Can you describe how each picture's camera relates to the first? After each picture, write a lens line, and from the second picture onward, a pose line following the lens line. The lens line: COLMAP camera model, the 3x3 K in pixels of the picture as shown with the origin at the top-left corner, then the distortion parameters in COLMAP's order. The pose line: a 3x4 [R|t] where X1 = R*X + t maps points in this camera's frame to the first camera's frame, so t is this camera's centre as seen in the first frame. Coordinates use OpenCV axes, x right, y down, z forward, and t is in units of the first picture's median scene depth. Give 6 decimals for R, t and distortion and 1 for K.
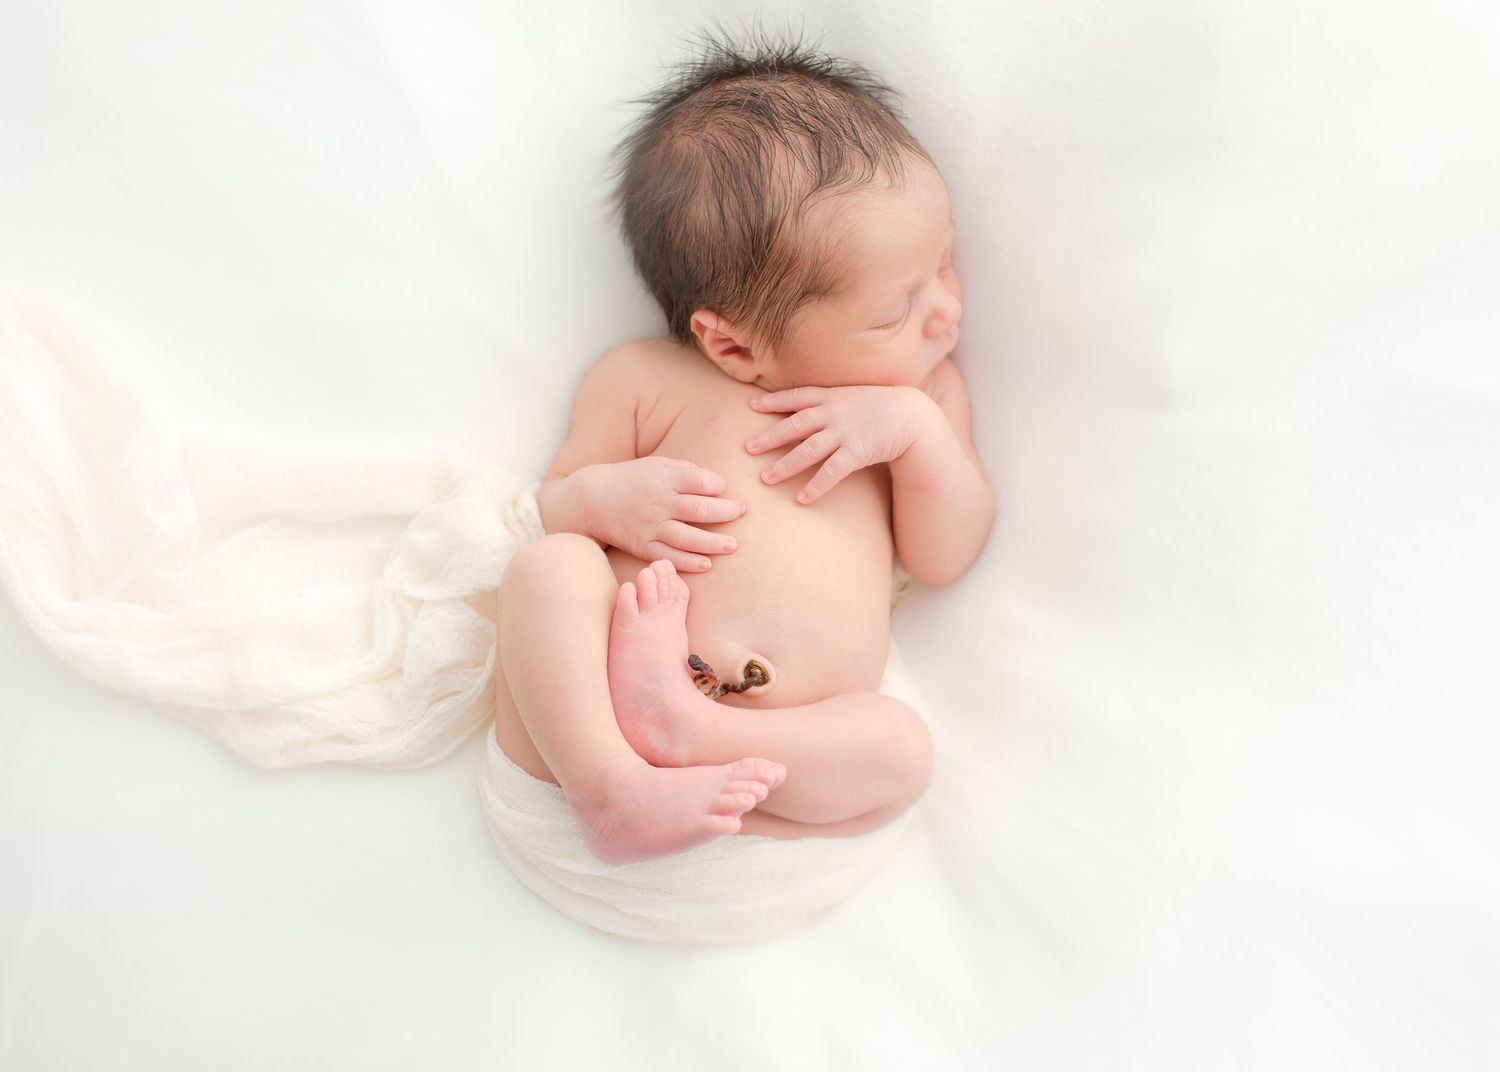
lens RADIAL K [[2414.4, 0, 915.3], [0, 2414.4, 535.6], [0, 0, 1]] dist [-0.138693, 0.556528]
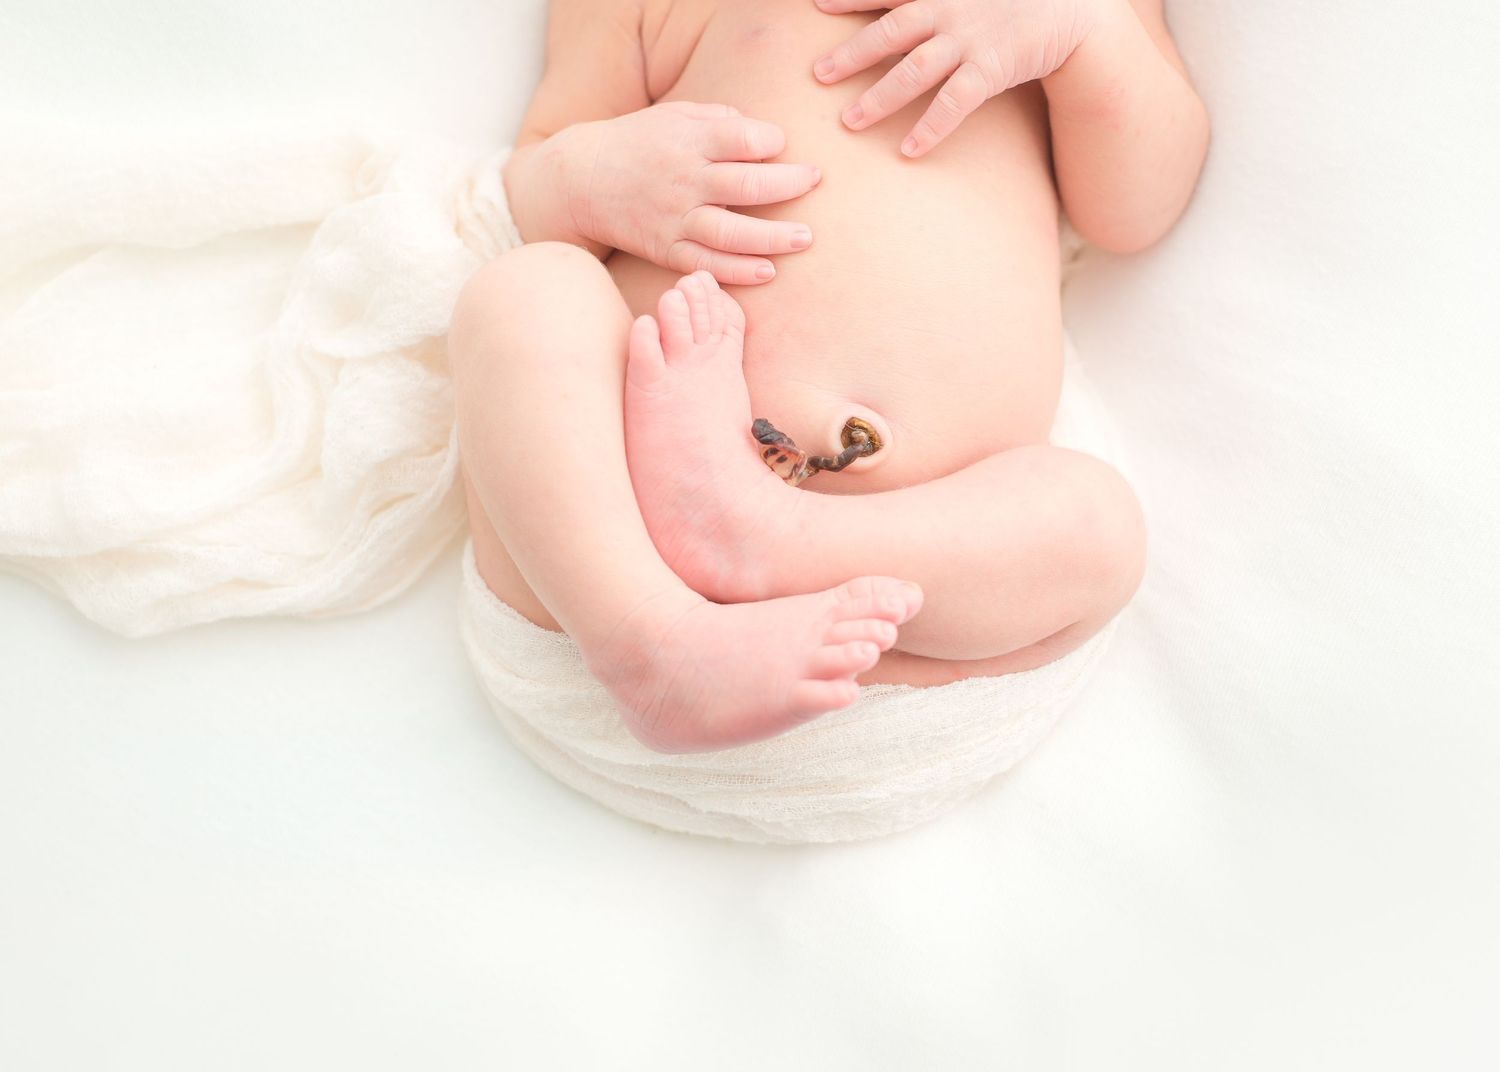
lens RADIAL K [[2414.4, 0, 915.3], [0, 2414.4, 535.6], [0, 0, 1]] dist [-0.138693, 0.556528]
pose [[0.994748, -0.074409, -0.070285, -0.008733], [0.087027, 0.976309, 0.198109, -0.041753], [0.053879, -0.203185, 0.977657, 0.368790]]
